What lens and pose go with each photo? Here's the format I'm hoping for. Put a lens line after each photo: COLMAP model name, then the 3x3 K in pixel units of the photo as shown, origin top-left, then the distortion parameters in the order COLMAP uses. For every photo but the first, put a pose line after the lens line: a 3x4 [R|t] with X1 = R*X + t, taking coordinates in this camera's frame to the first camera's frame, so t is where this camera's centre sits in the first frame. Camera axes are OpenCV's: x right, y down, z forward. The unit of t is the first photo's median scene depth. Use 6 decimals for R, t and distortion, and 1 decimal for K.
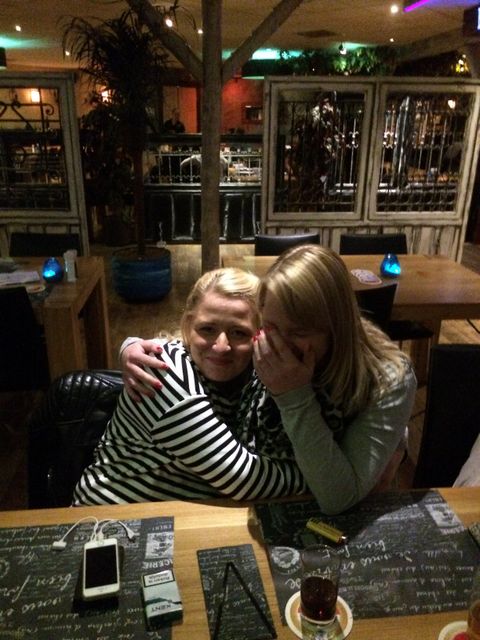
lens RADIAL K [[557.0, 0, 239.8], [0, 557.0, 322.1], [0, 0, 1]] dist [0.060311, -0.122799]
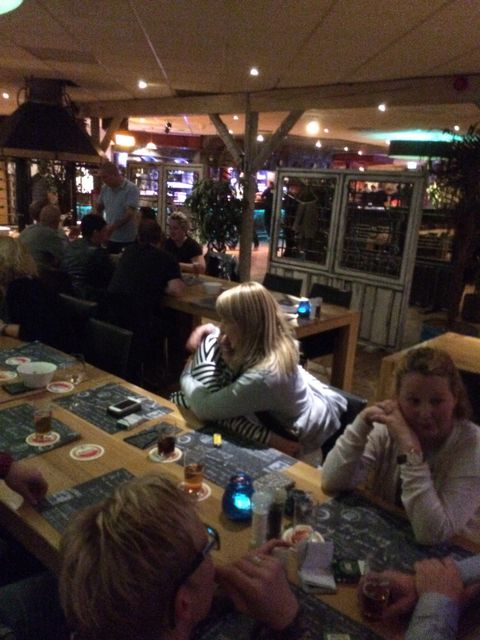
lens RADIAL K [[557.0, 0, 241.8], [0, 557.0, 321.9], [0, 0, 1]] dist [0.060311, -0.122799]
pose [[0.683966, 0.209784, -0.698699, 1.331047], [-0.291793, 0.956480, 0.001543, -0.040149], [0.668616, 0.202820, 0.715414, -0.350002]]
